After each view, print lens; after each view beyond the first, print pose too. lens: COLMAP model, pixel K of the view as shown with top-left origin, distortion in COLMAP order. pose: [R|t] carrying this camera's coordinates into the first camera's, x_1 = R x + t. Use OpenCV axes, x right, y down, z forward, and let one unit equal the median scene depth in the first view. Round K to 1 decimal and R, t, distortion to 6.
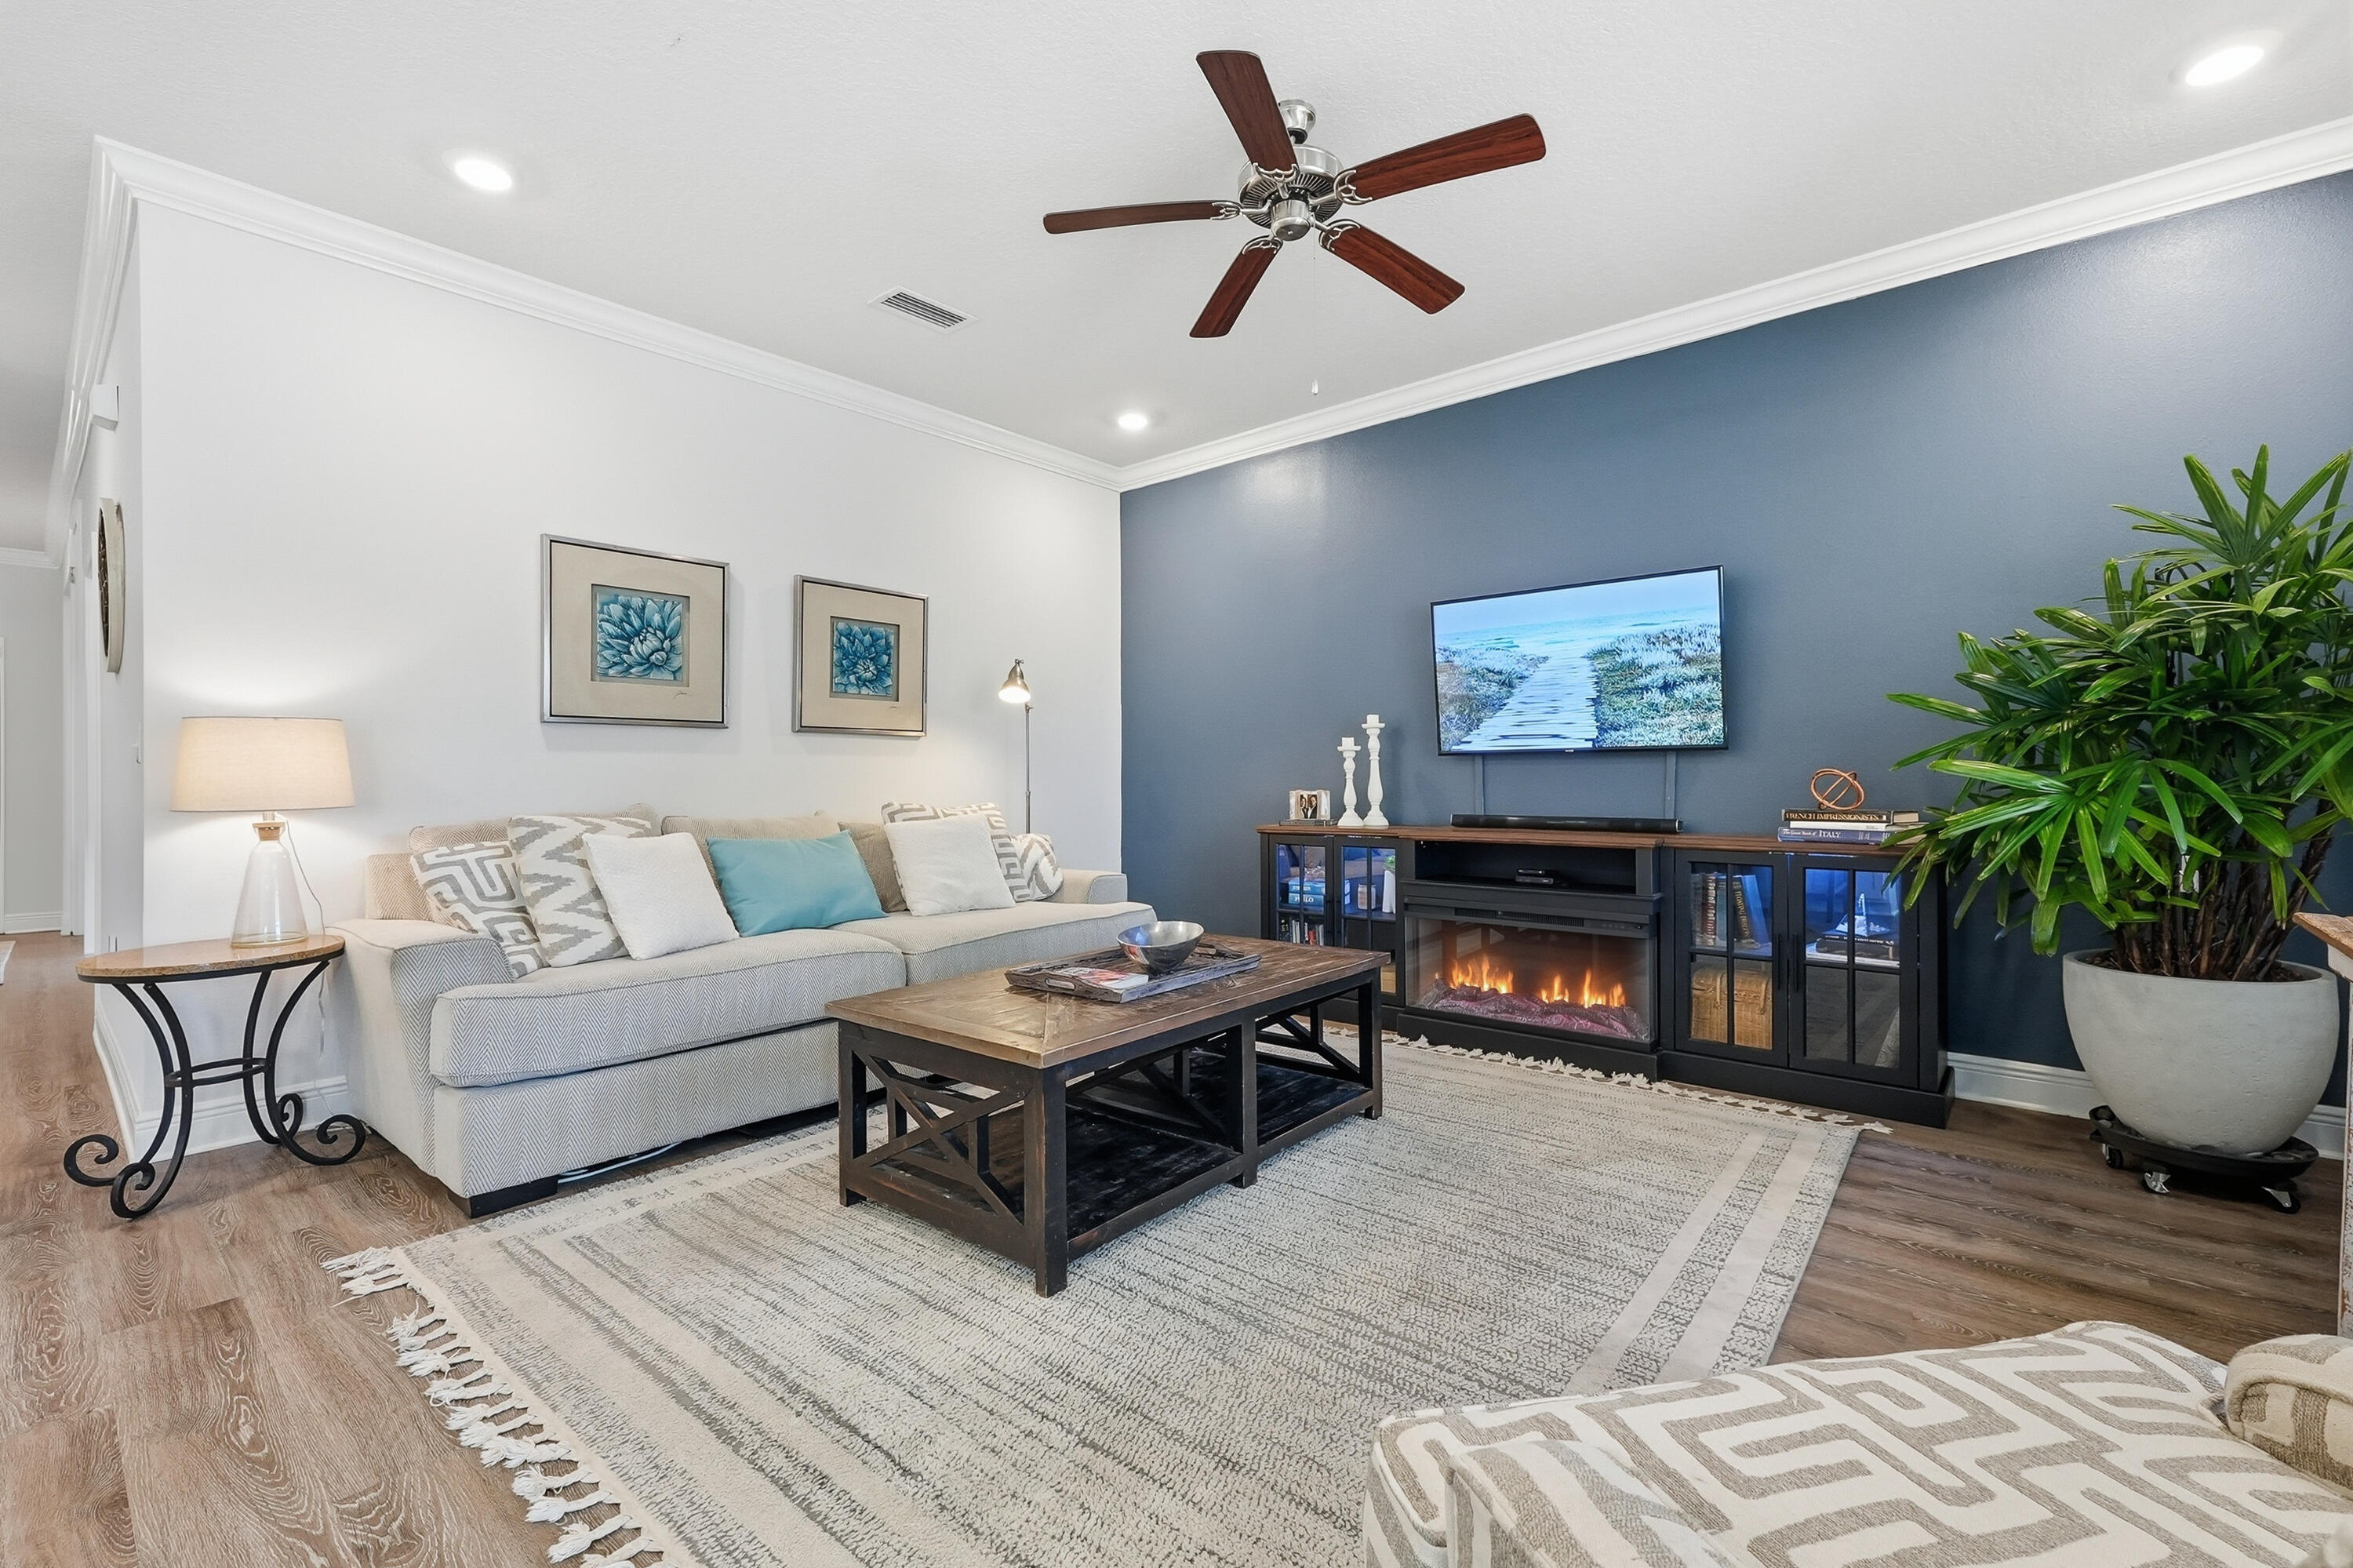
lens RADIAL K [[966.3, 0, 1159.6], [0, 966.3, 781.2], [0, 0, 1]] dist [0.000797, 0.000969]
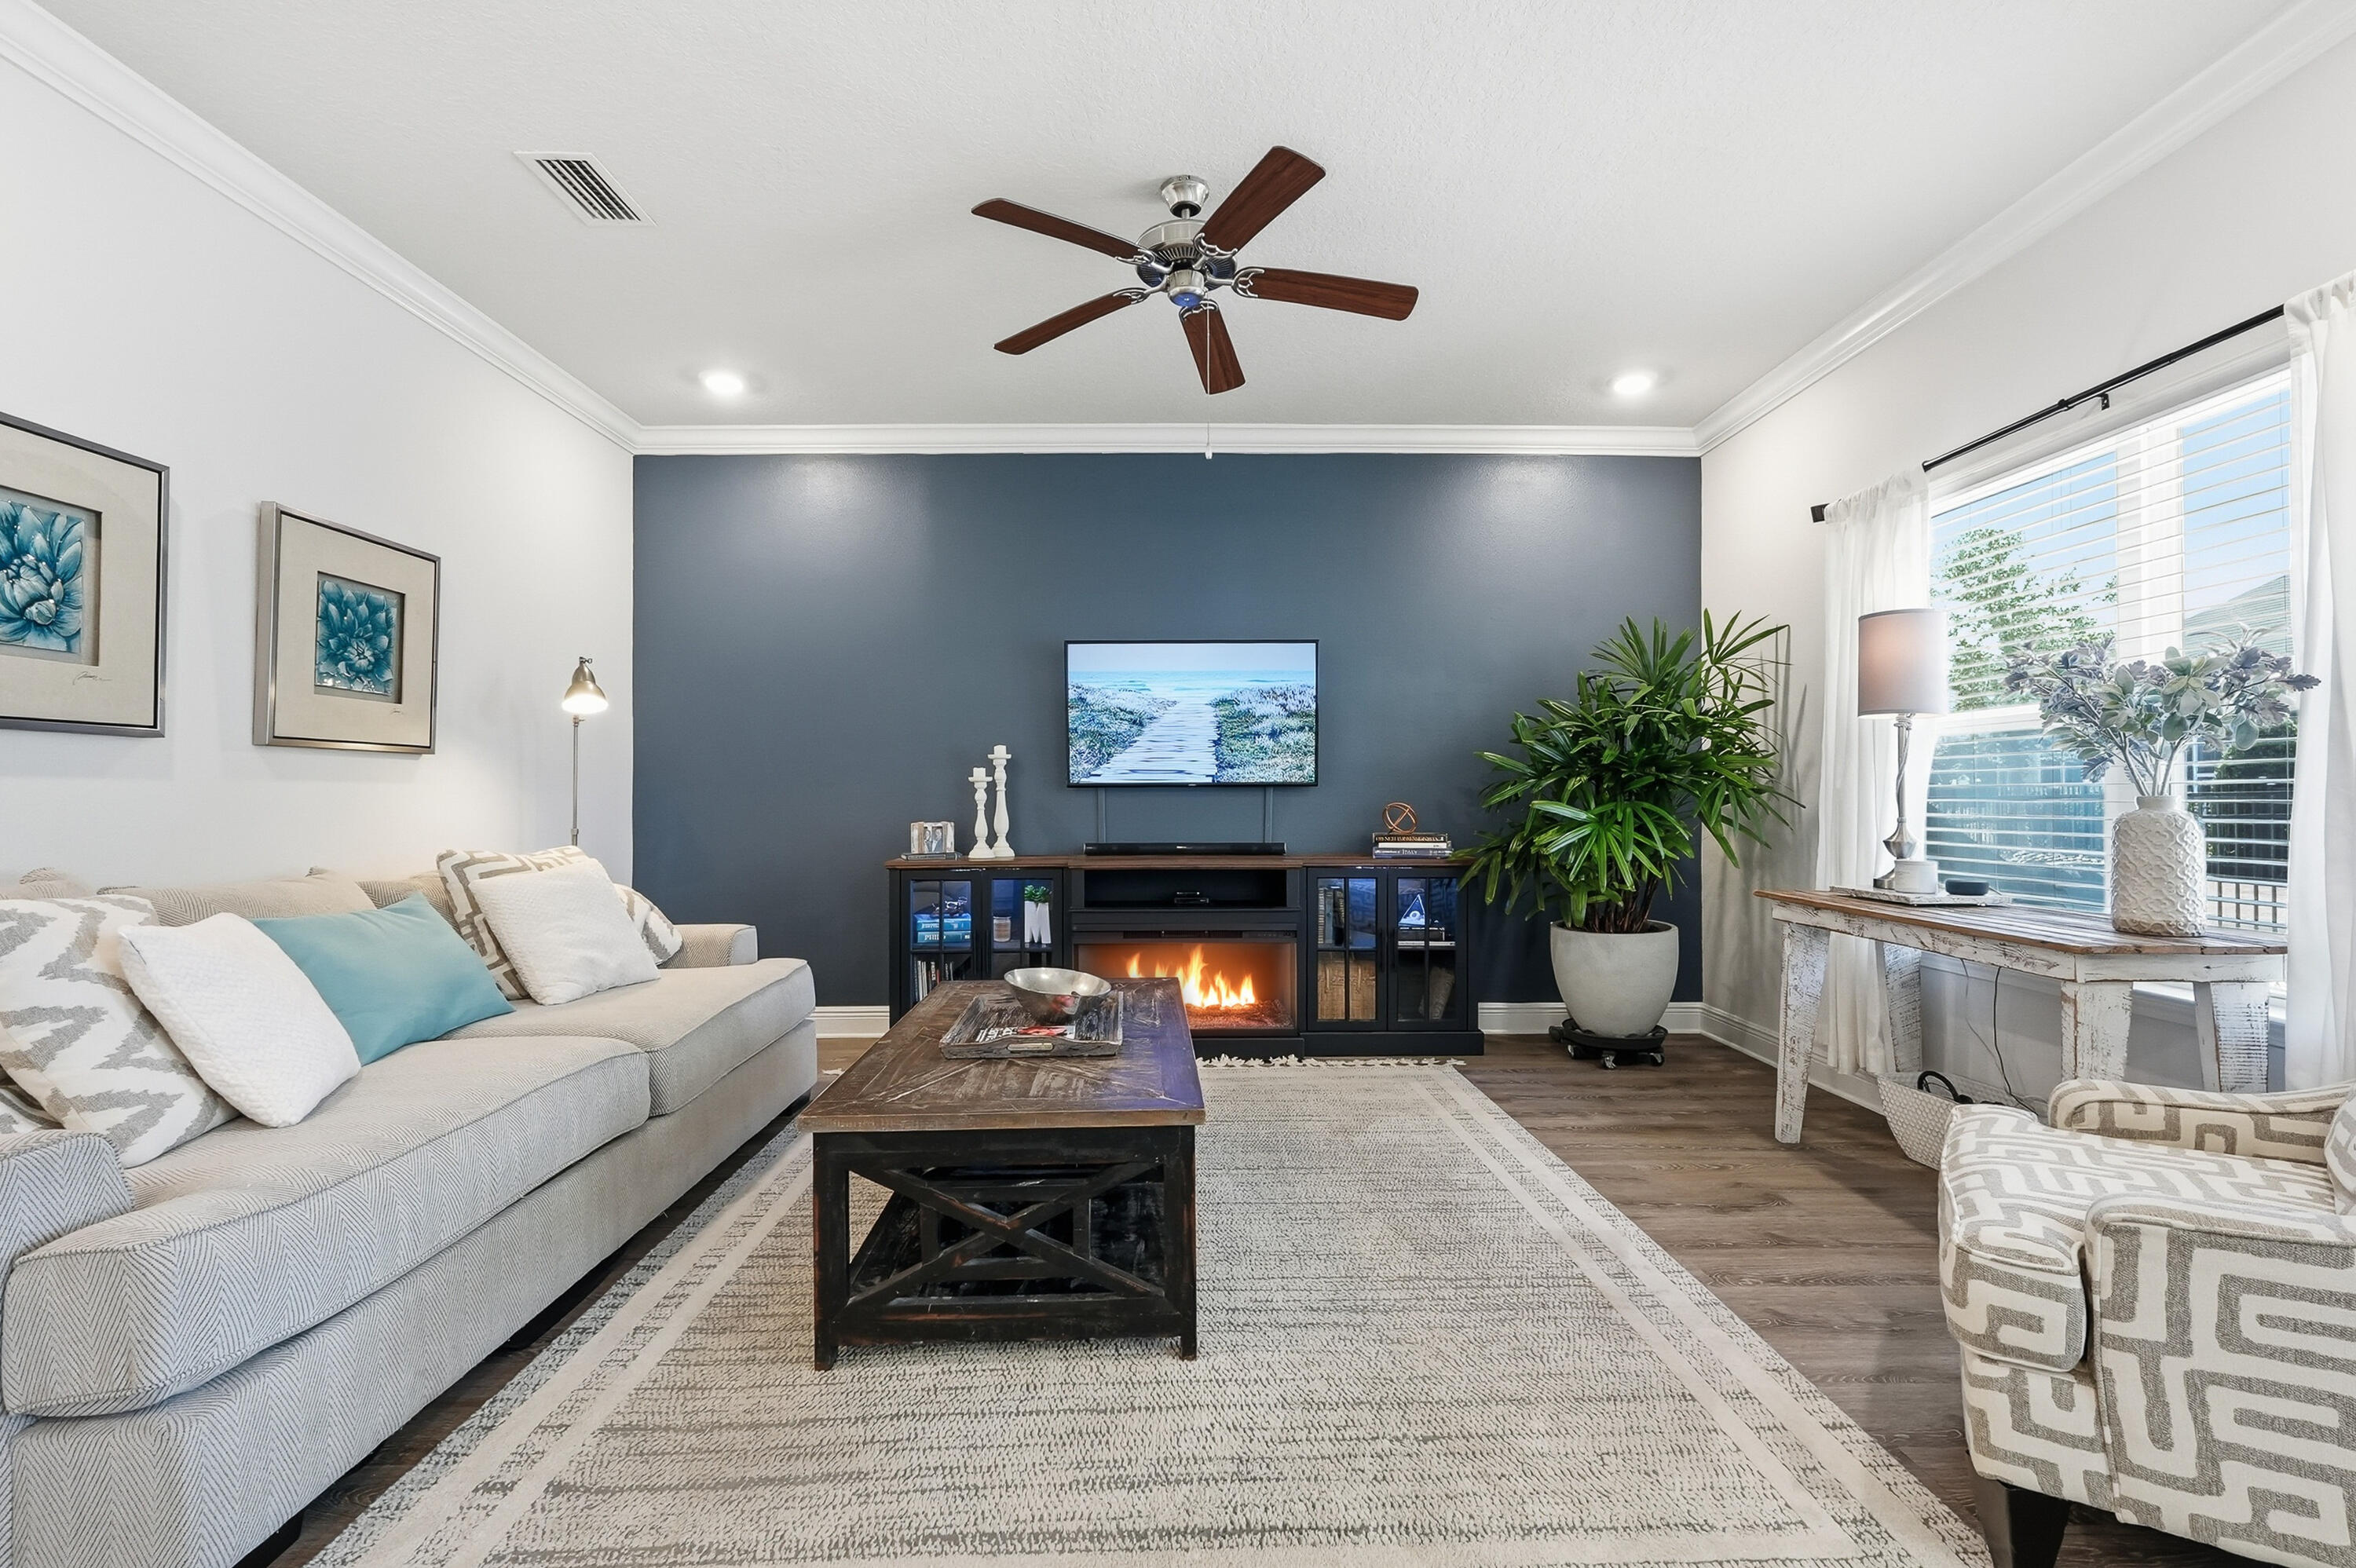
lens RADIAL K [[1004.5, 0, 1177.9], [0, 1004.5, 793.9], [0, 0, 1]] dist [0.003425, 0.001383]
pose [[0.768936, 0.002846, 0.639320, -0.372708], [0.002197, 0.999972, -0.007094, -0.013757], [-0.639322, 0.006860, 0.768908, 0.109117]]
